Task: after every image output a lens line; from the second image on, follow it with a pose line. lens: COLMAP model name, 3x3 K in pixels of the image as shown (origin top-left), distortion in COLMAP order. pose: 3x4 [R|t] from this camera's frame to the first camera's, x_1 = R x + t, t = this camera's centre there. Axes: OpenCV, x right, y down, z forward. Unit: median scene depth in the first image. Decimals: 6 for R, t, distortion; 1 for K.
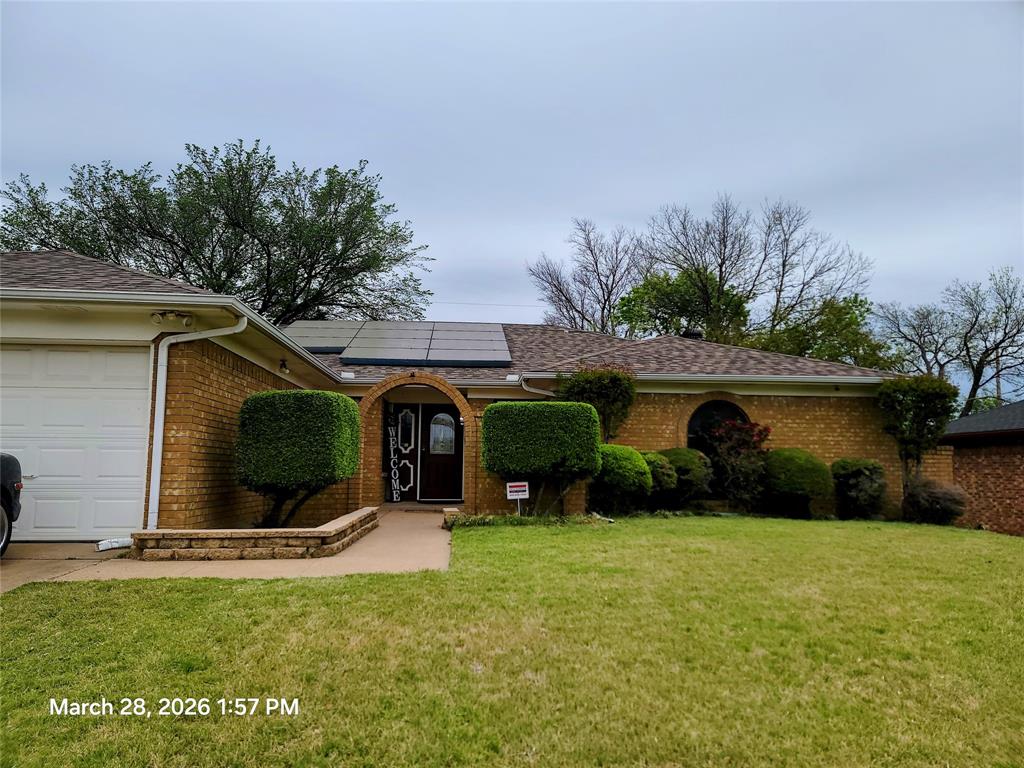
lens RADIAL K [[714.7, 0, 492.1], [0, 714.7, 383.4], [0, 0, 1]] dist [0.086138, -0.033881]
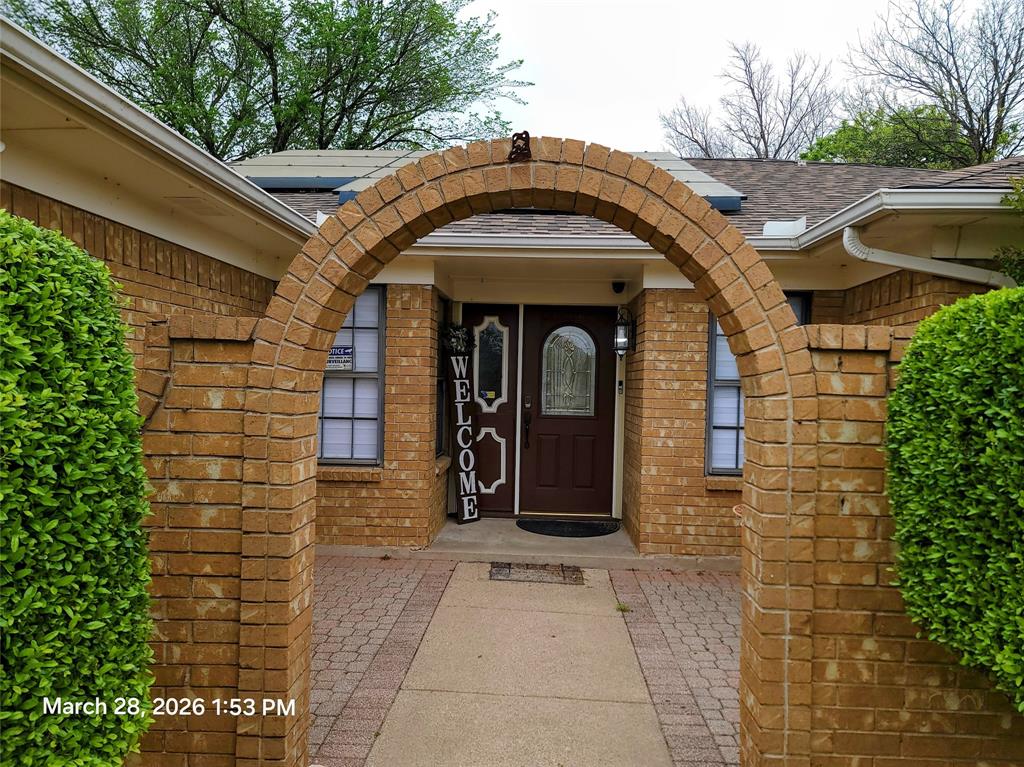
lens RADIAL K [[714.7, 0, 508.9], [0, 714.7, 393.6], [0, 0, 1]] dist [0.086138, -0.033881]
pose [[0.995654, 0.014761, -0.091948, -0.066459], [-0.001721, 0.990106, 0.140310, 0.020624], [0.093110, -0.139542, 0.985829, 0.551258]]
